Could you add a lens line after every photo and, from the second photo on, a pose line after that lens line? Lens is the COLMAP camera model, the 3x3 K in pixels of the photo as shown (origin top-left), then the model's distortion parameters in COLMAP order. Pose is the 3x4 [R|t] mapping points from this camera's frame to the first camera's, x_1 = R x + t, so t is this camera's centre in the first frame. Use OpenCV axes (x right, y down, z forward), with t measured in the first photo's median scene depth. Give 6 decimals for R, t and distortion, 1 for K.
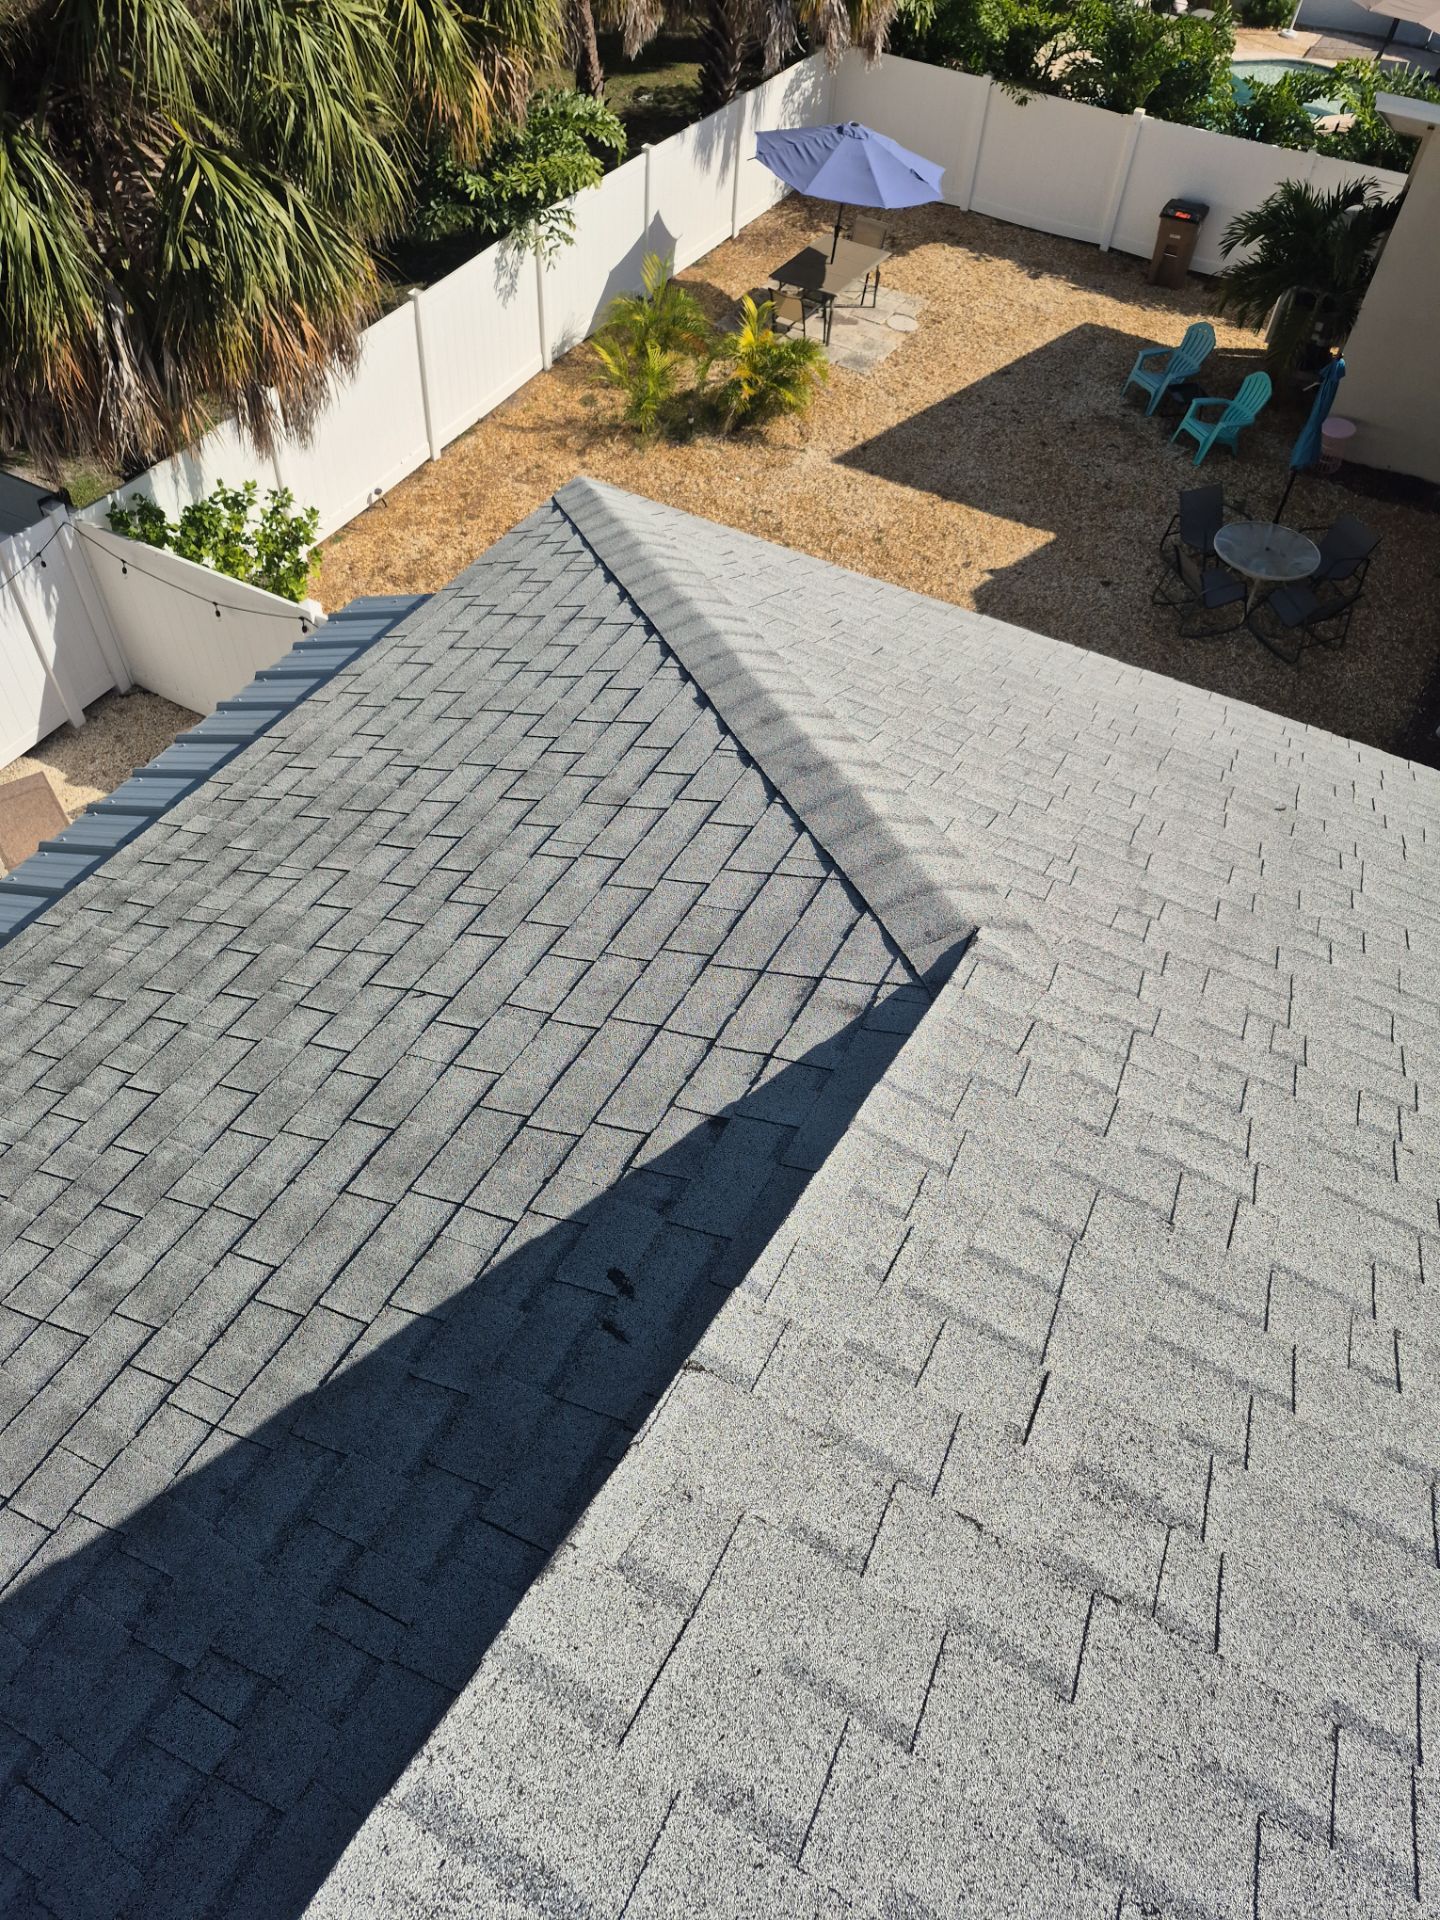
lens RADIAL K [[1302.0, 0, 753.4], [0, 1302.0, 952.8], [0, 0, 1]] dist [0.061422, -0.058605]
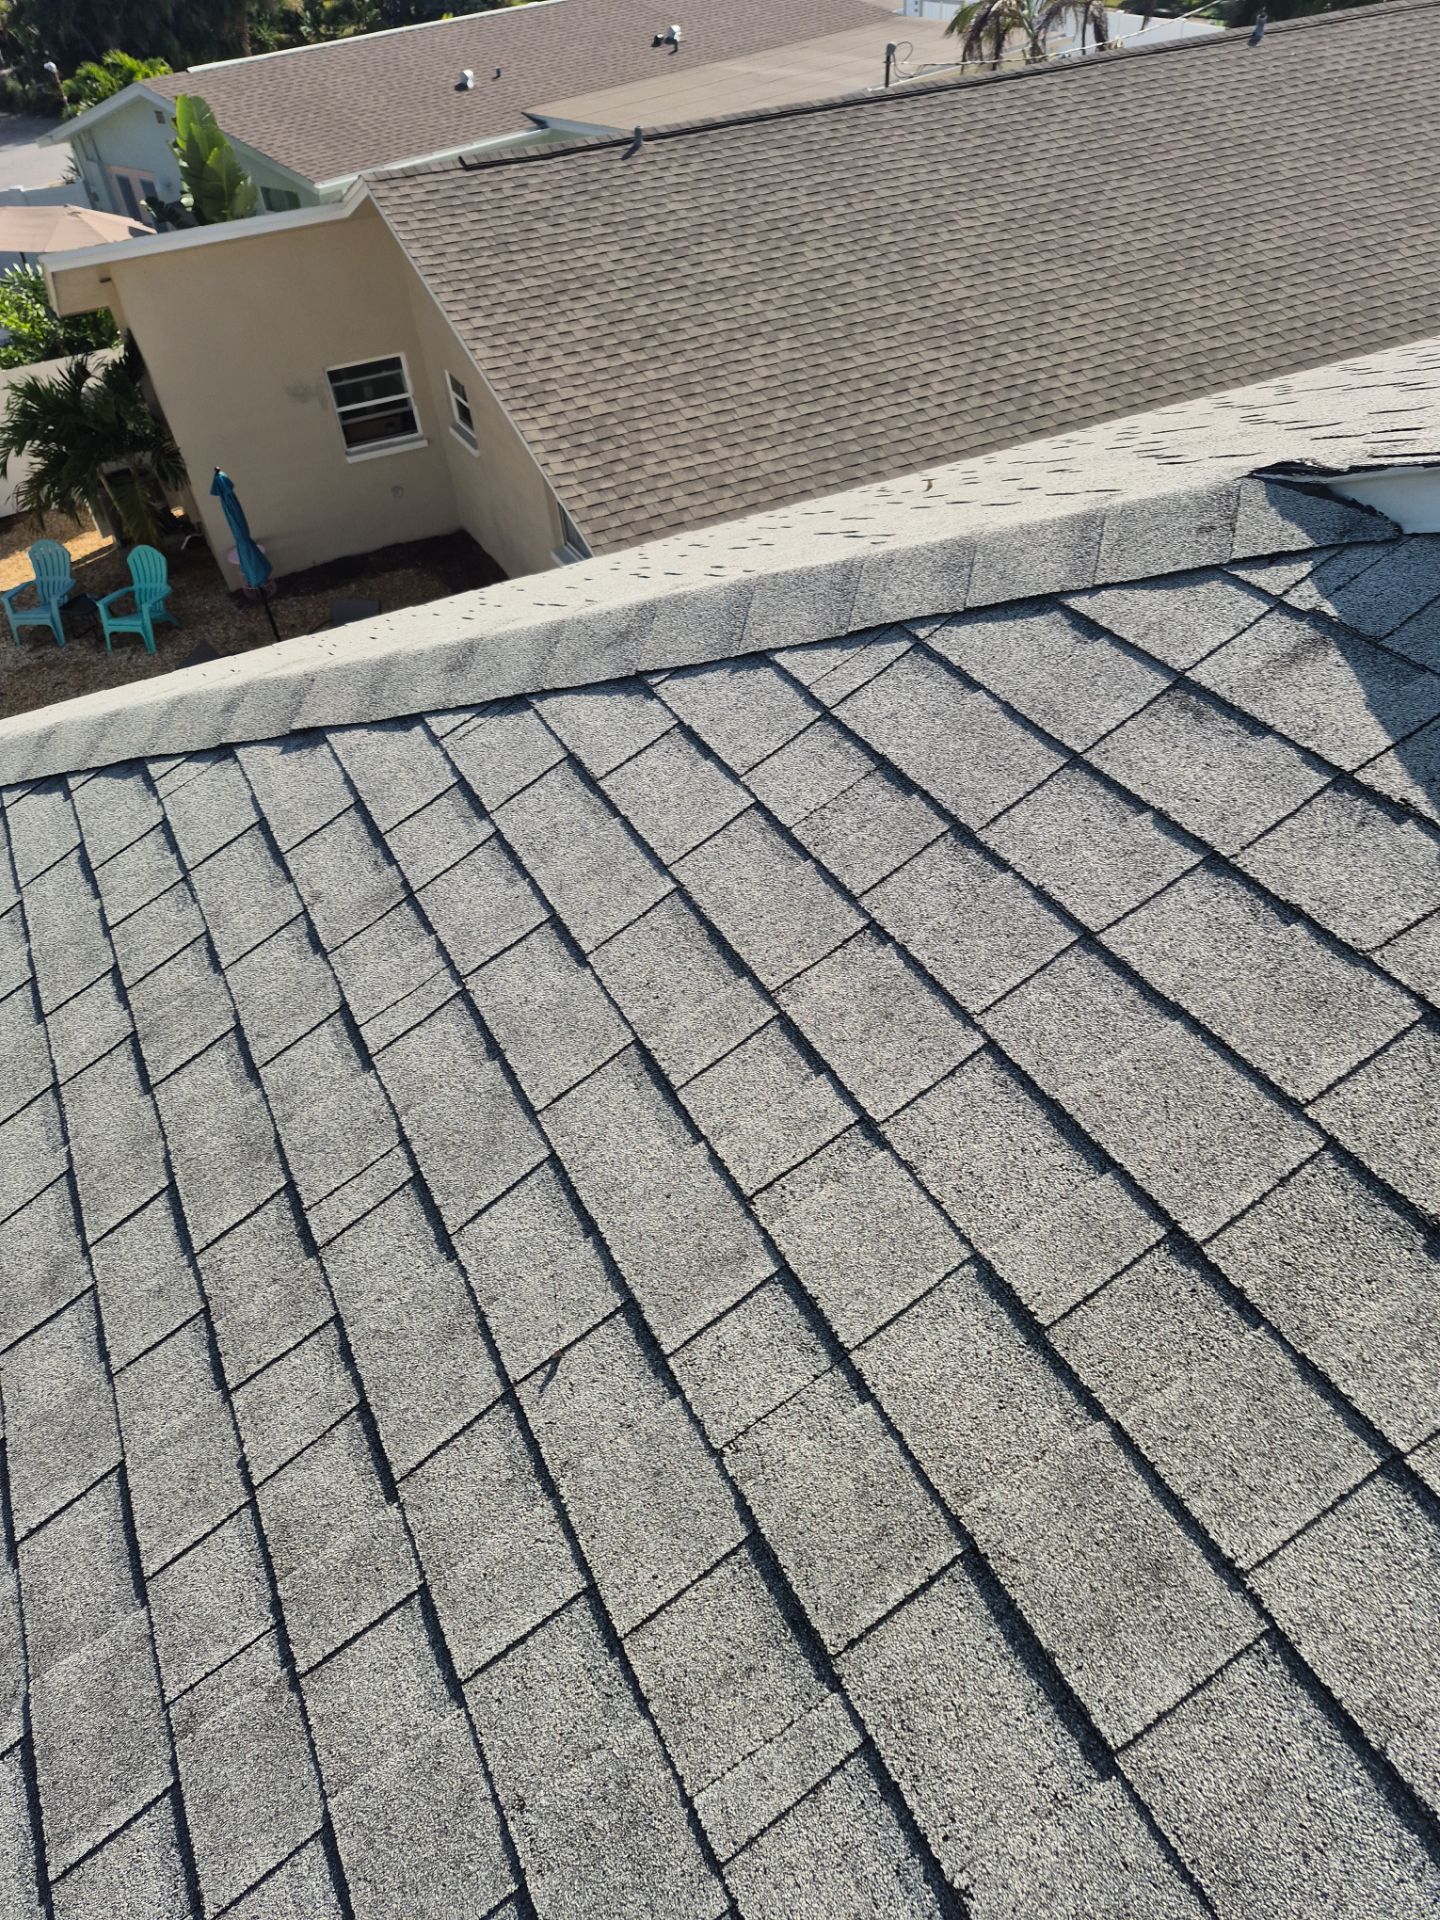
lens RADIAL K [[1302.0, 0, 691.2], [0, 1302.0, 1010.0], [0, 0, 1]] dist [0.061422, -0.058605]
pose [[0.587993, -0.611284, 0.529713, -0.348722], [0.679459, 0.728588, 0.086570, -0.051322], [-0.438862, 0.309016, 0.843747, 0.555015]]
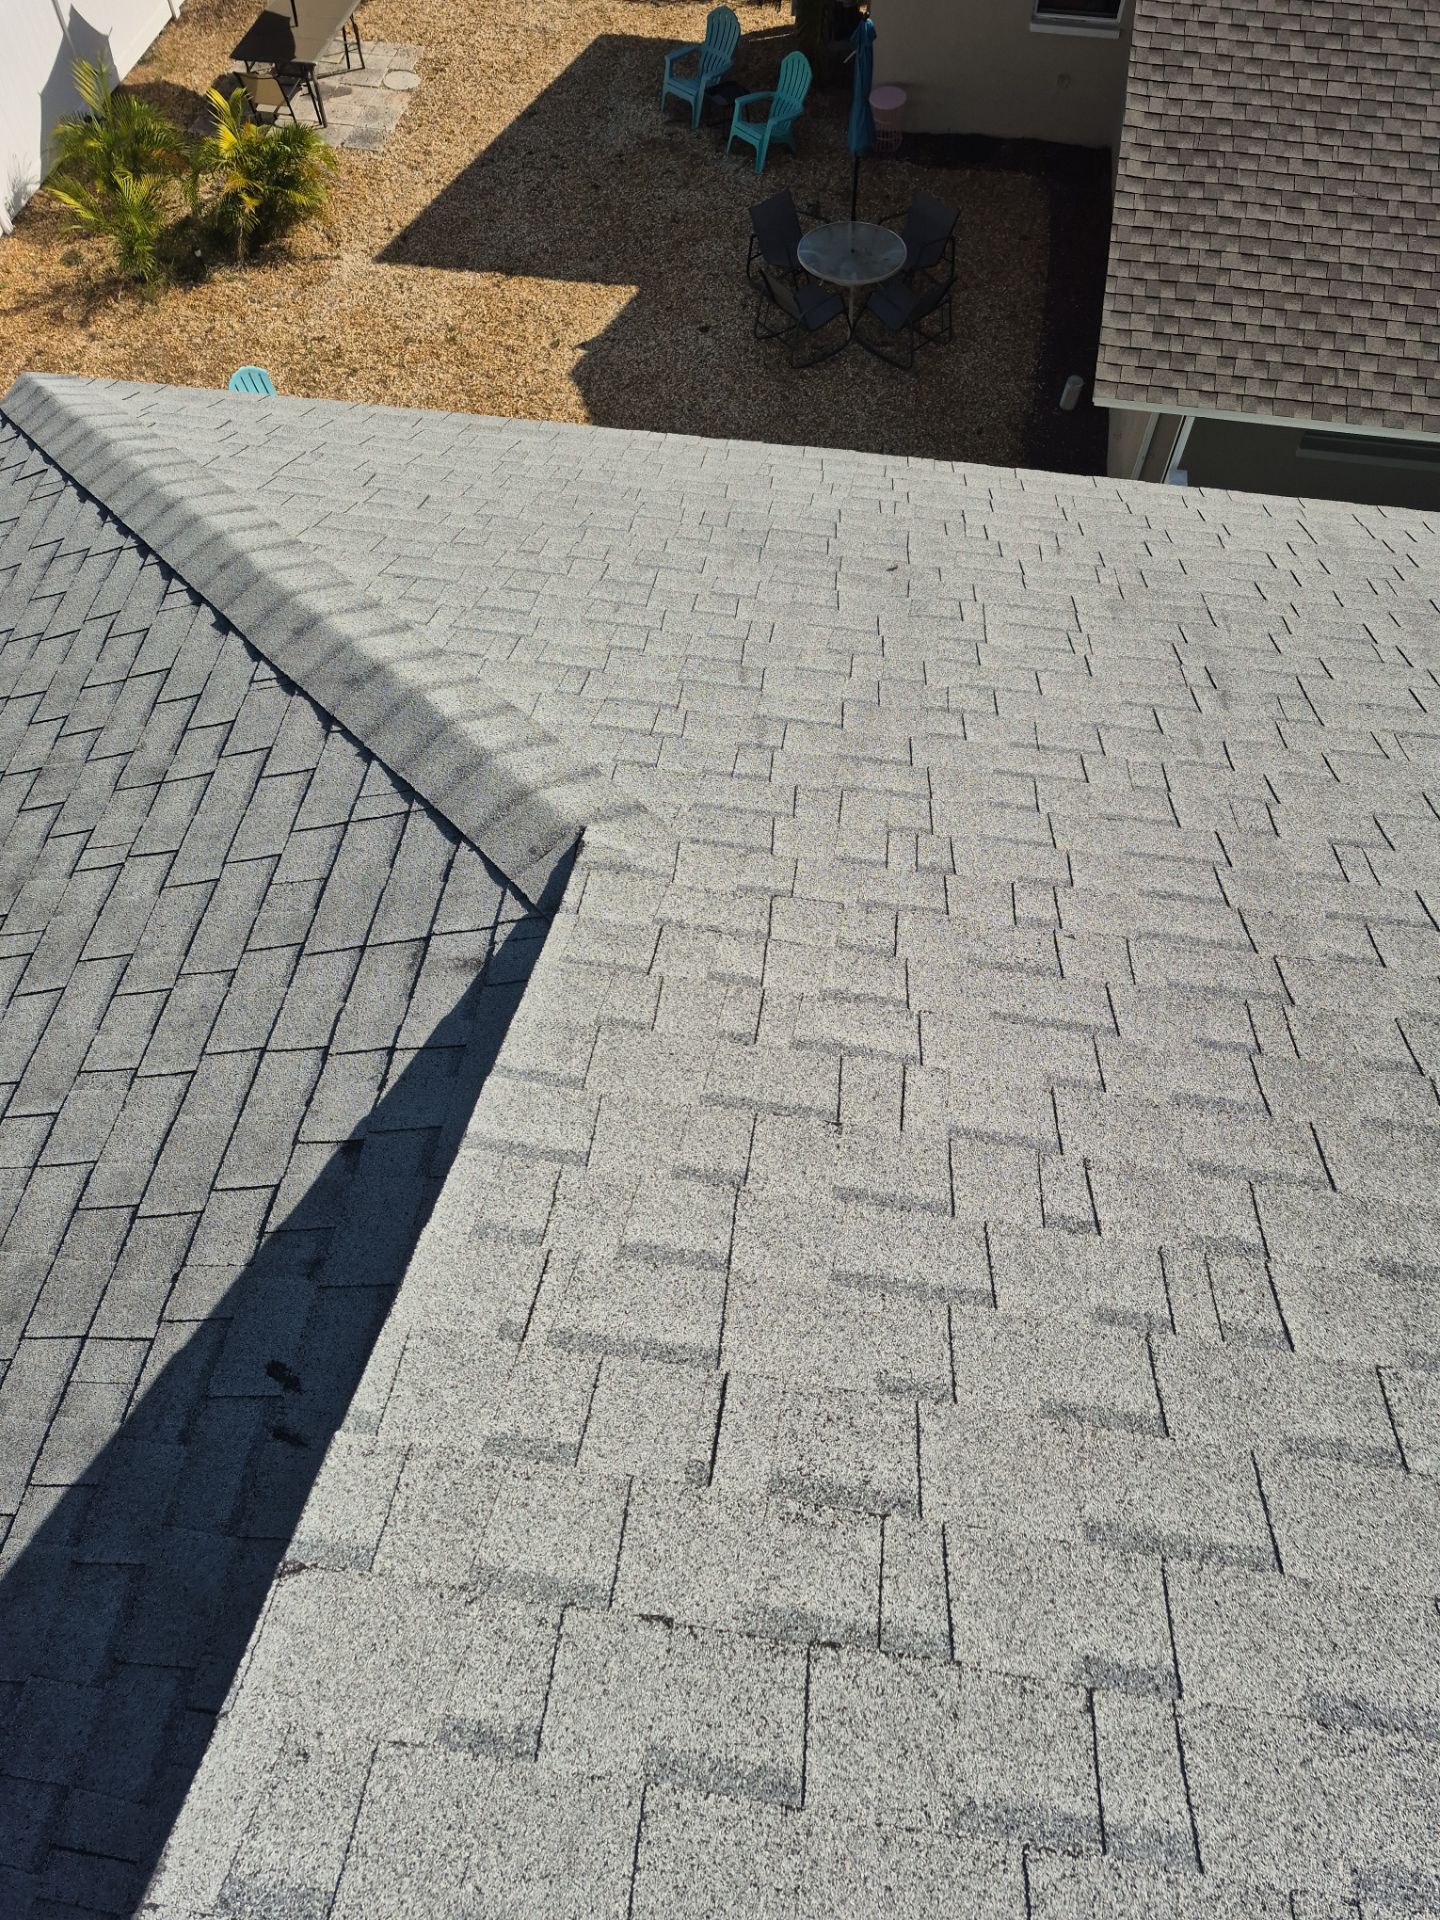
lens RADIAL K [[1302.0, 0, 762.0], [0, 1302.0, 973.1], [0, 0, 1]] dist [0.061422, -0.058605]
pose [[0.936660, -0.318845, 0.144935, 0.102564], [0.291582, 0.939140, 0.181648, -0.041010], [-0.194032, -0.127882, 0.972624, 0.092205]]
